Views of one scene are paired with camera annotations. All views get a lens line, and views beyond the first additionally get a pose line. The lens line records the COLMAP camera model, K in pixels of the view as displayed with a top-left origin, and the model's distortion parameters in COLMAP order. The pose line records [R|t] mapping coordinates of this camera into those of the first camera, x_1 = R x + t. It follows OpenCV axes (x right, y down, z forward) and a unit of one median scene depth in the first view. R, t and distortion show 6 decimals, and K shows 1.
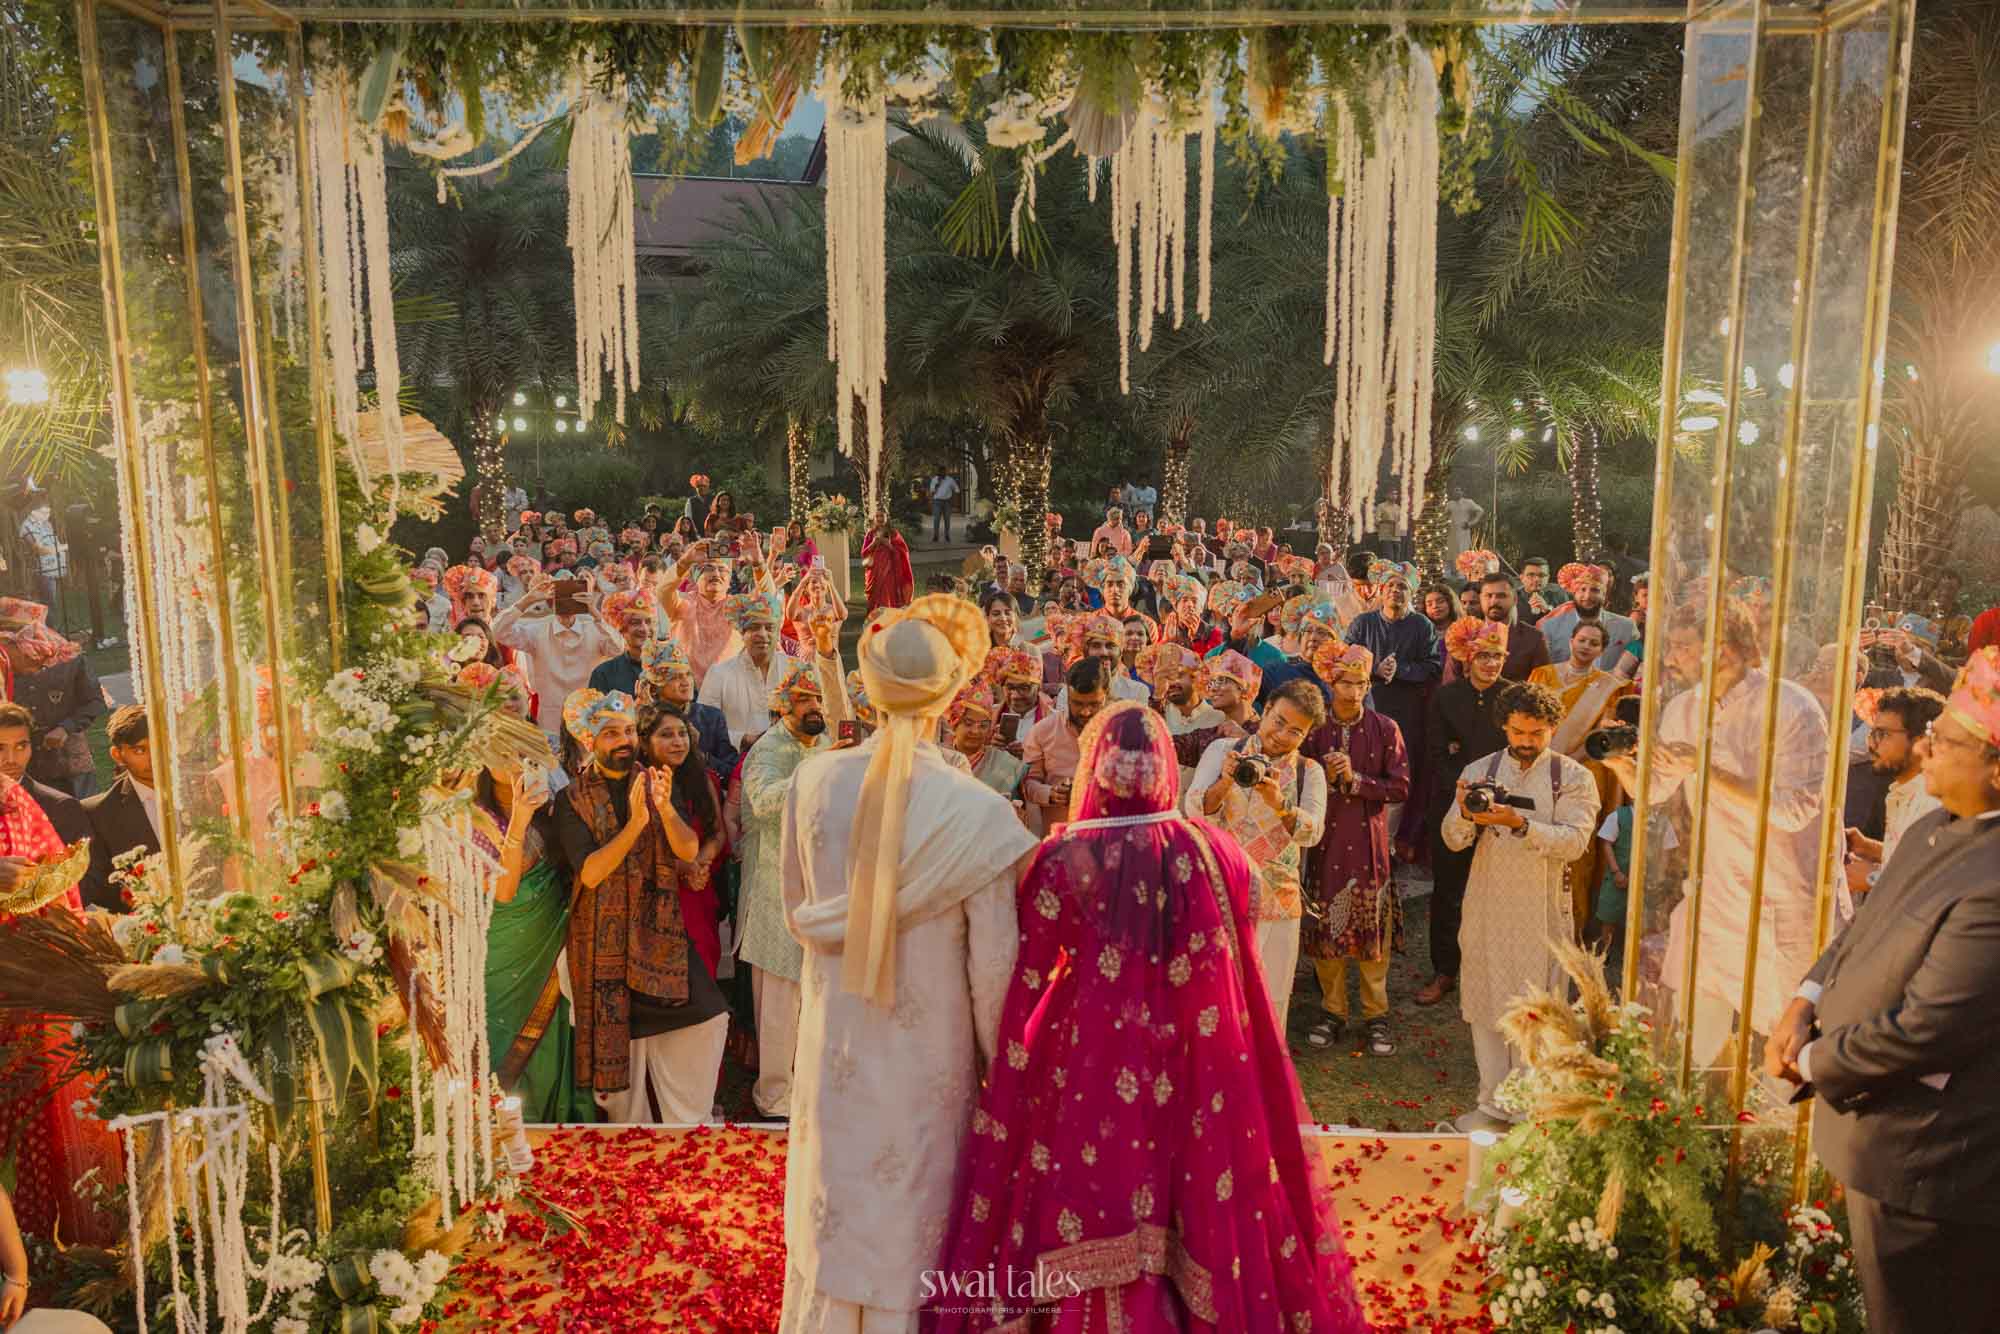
lens RADIAL K [[1368.3, 0, 1000.0], [0, 1368.3, 667.0], [0, 0, 1]] dist [0.057305, -0.000331]
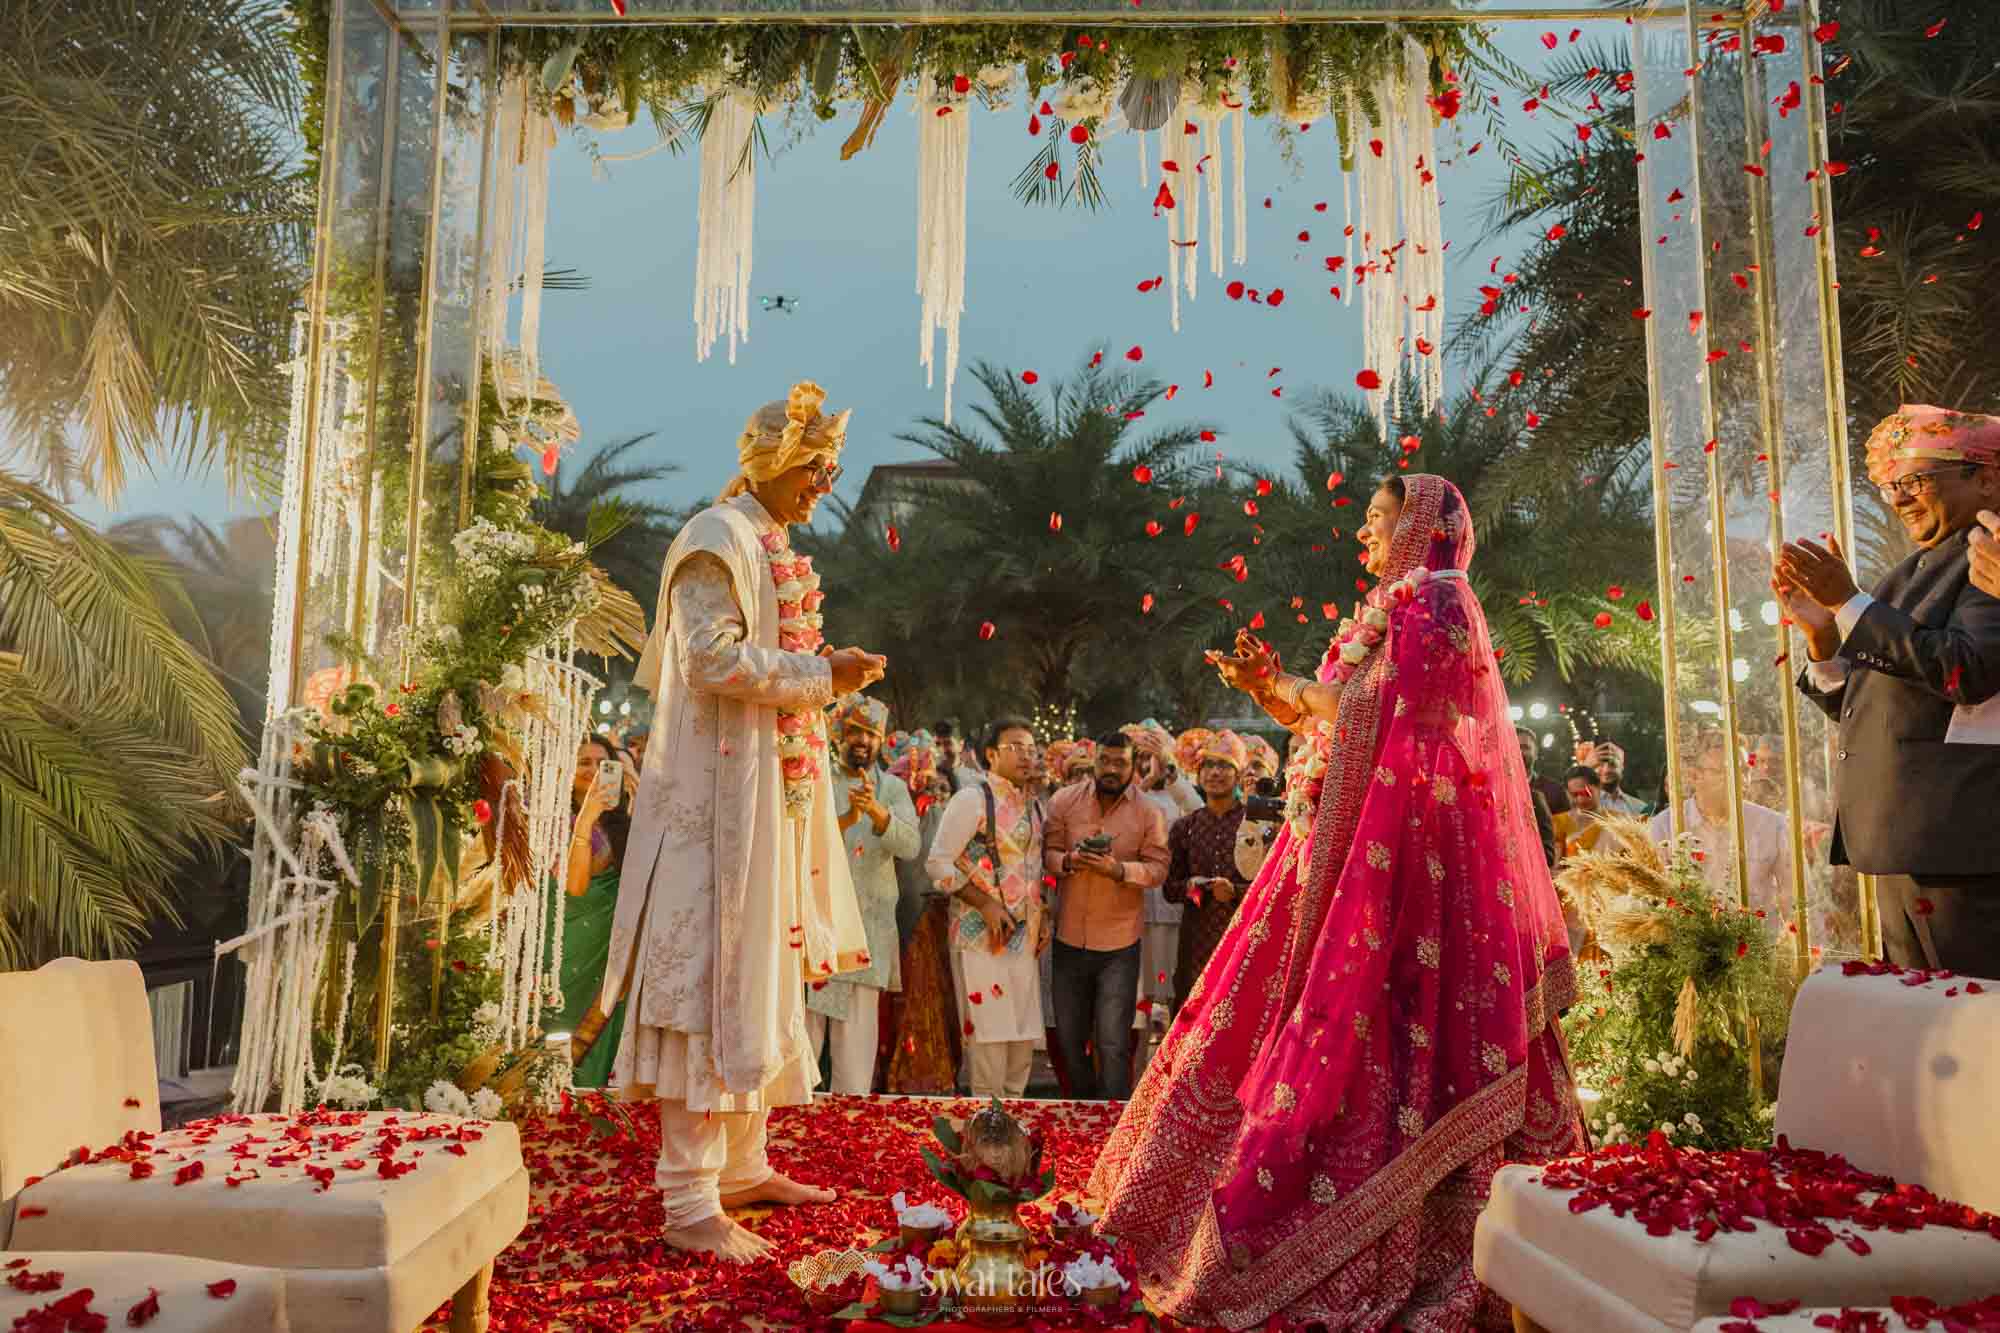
lens RADIAL K [[1343.9, 0, 1000.0], [0, 1343.9, 666.5], [0, 0, 1]] dist [0.071155, 0.001826]
pose [[0.999868, 0.010986, -0.011948, -0.037288], [-0.013832, 0.961886, -0.273100, 0.405919], [0.008492, 0.273229, 0.961911, -0.009948]]
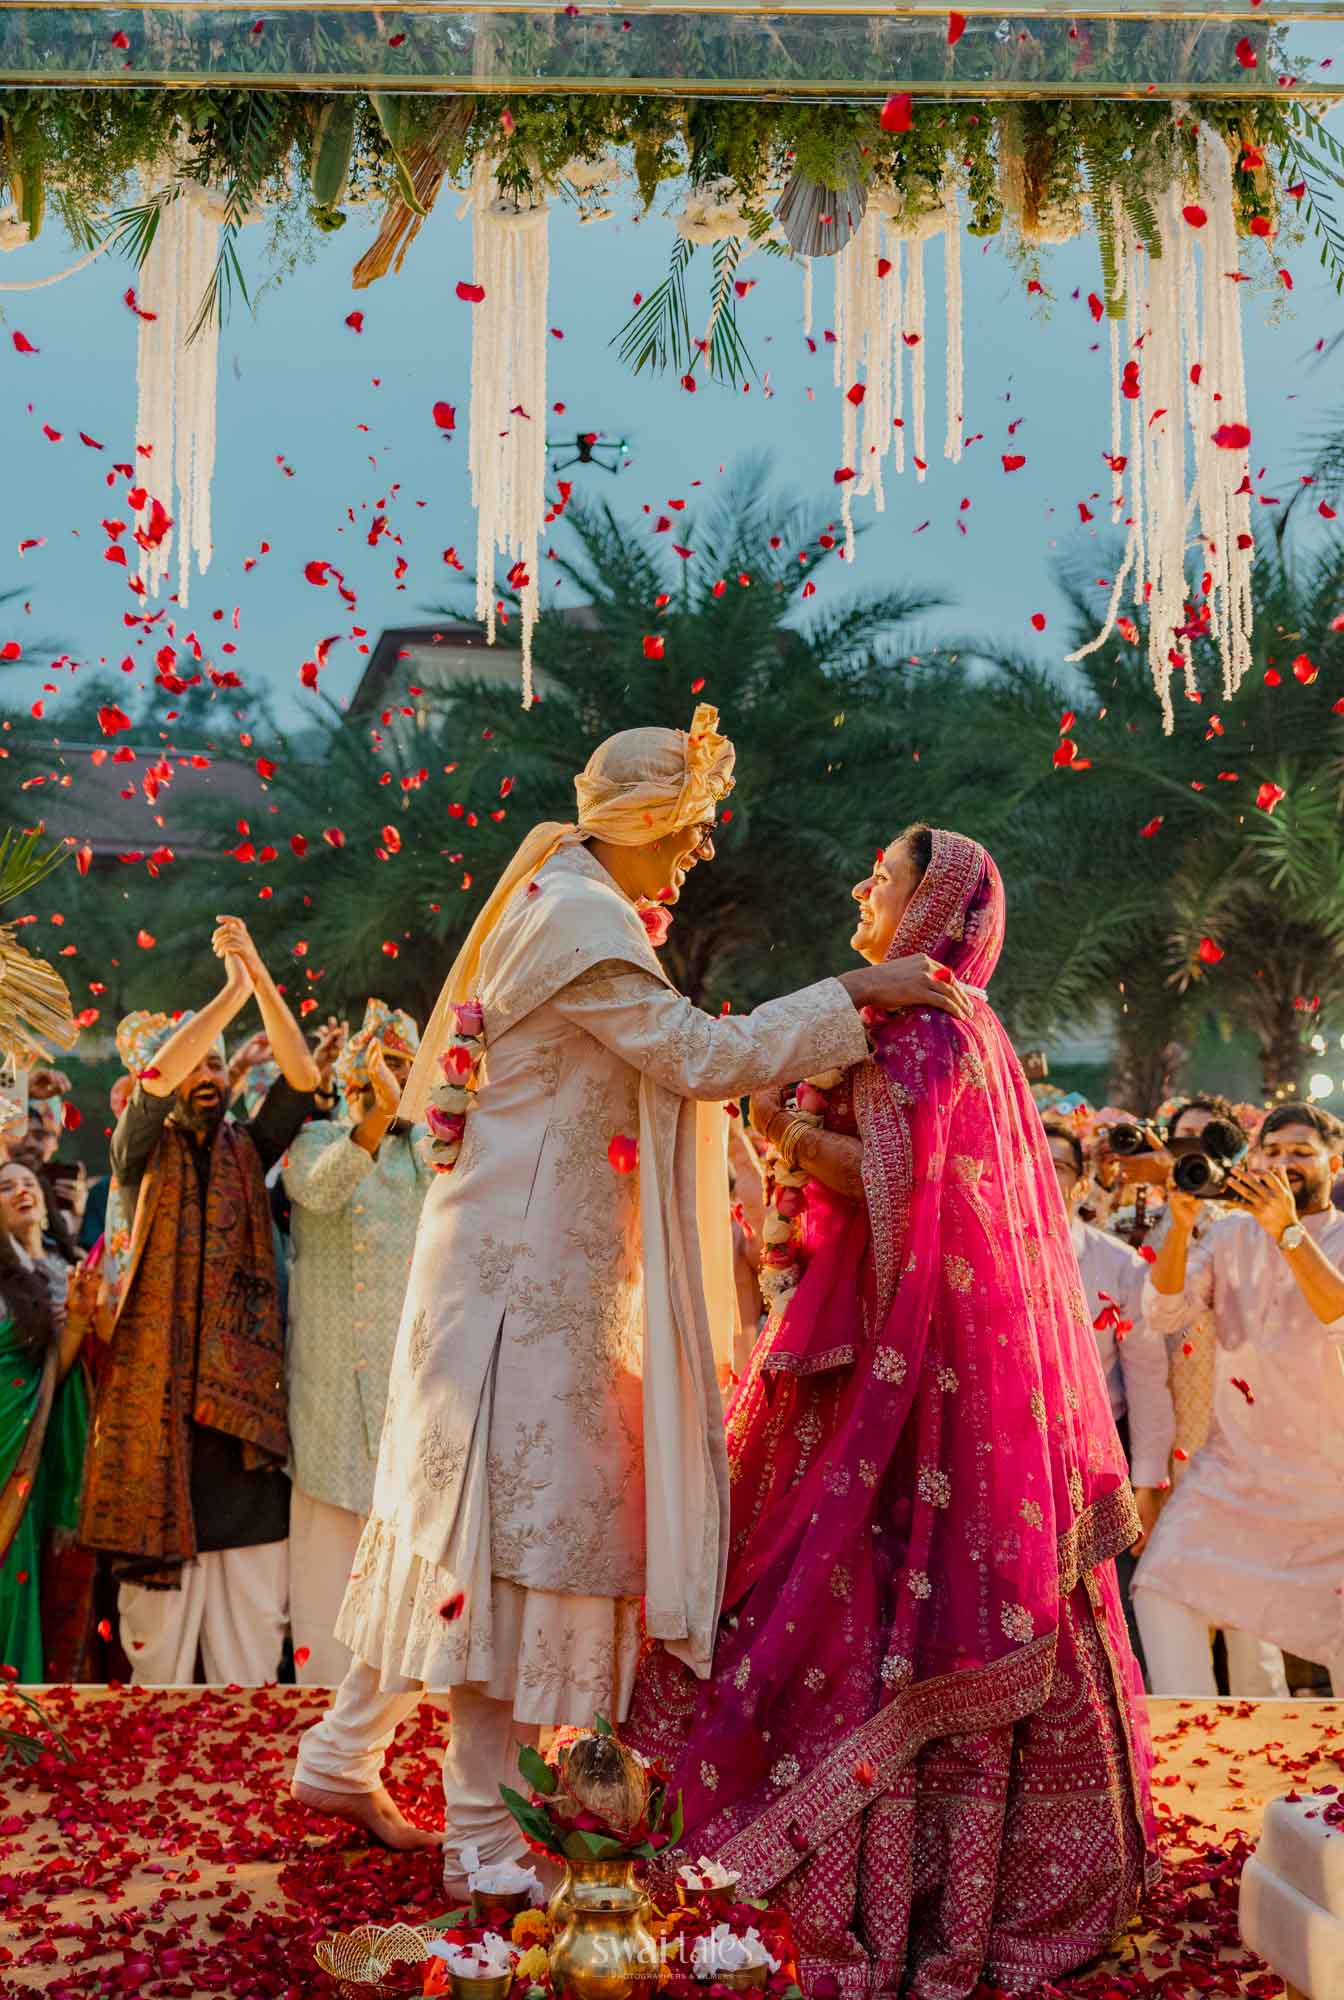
lens RADIAL K [[2182.4, 0, 664.0], [0, 2182.4, 1066.2], [0, 0, 1]] dist [0.079643, 0.008560]
pose [[0.999774, 0.006378, 0.020260, -0.039932], [-0.001592, 0.973667, -0.227971, 0.380447], [-0.021181, 0.227887, 0.973457, -0.136800]]
